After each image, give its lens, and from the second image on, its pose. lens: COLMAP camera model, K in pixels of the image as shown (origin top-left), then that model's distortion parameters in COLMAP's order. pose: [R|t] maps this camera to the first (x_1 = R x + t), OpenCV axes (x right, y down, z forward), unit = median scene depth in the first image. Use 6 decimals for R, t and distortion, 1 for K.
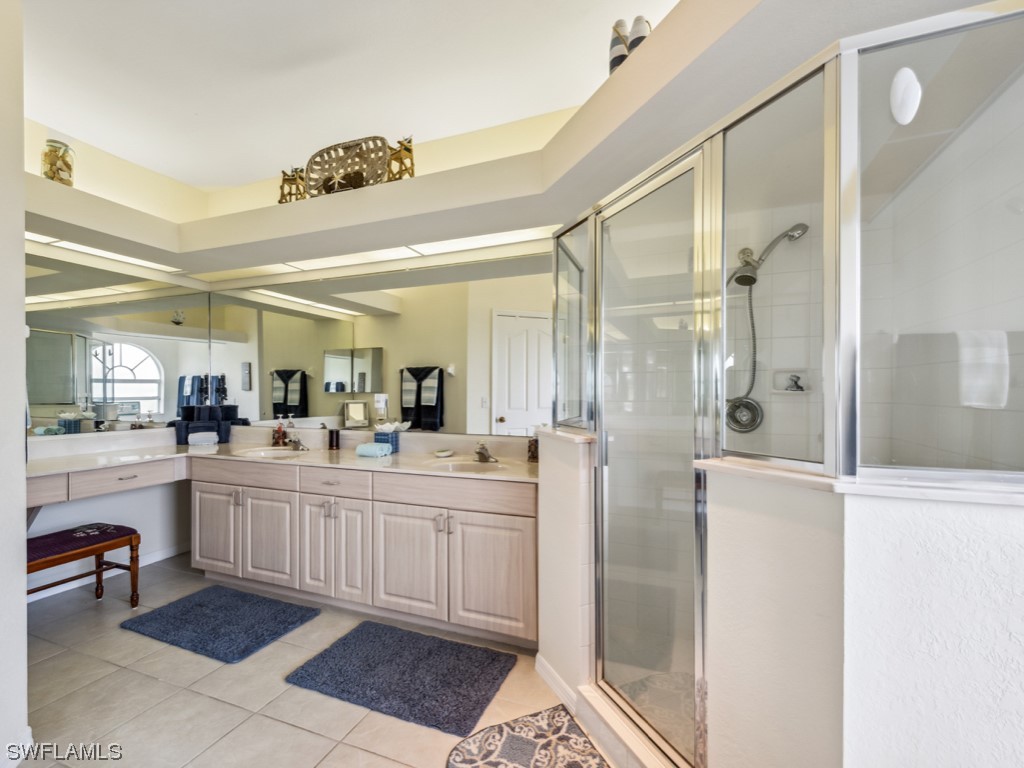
lens RADIAL K [[449.3, 0, 511.9], [0, 449.3, 393.3], [0, 0, 1]] dist [0.017374, -0.000678]
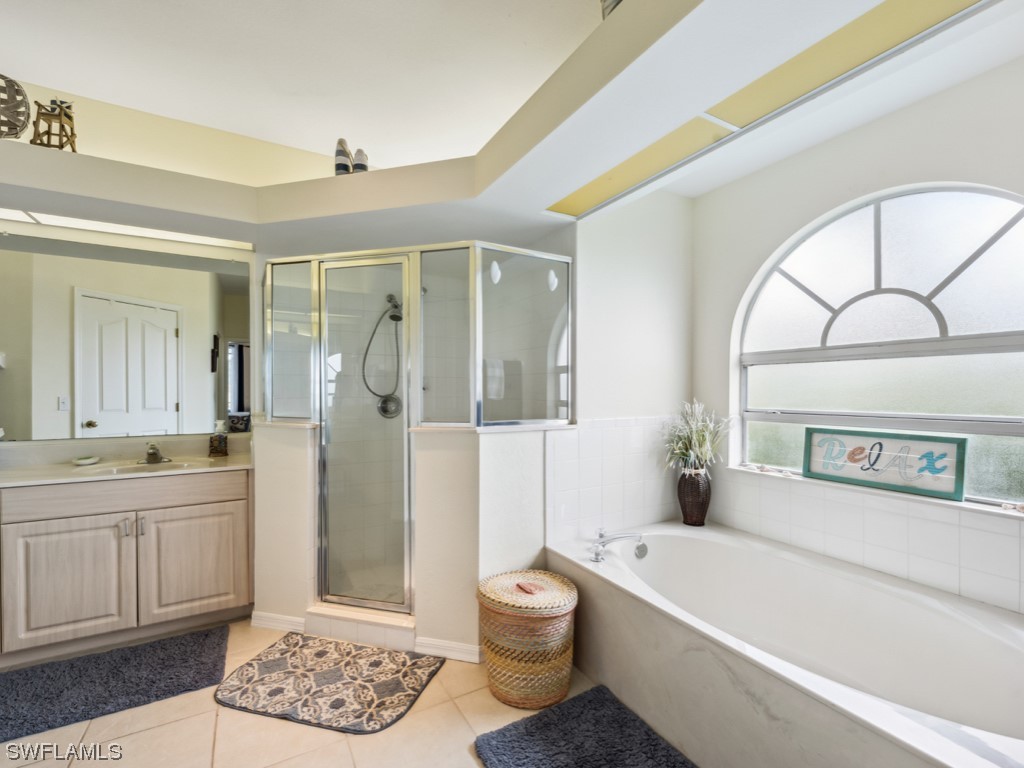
lens RADIAL K [[452.4, 0, 512.0], [0, 452.4, 384.0], [0, 0, 1]] dist [-0.001160, -0.000271]
pose [[0.620609, 0.012823, 0.784015, -0.429242], [0.001372, 0.999847, -0.017440, 0.001525], [-0.784119, 0.011899, 0.620497, -0.254615]]
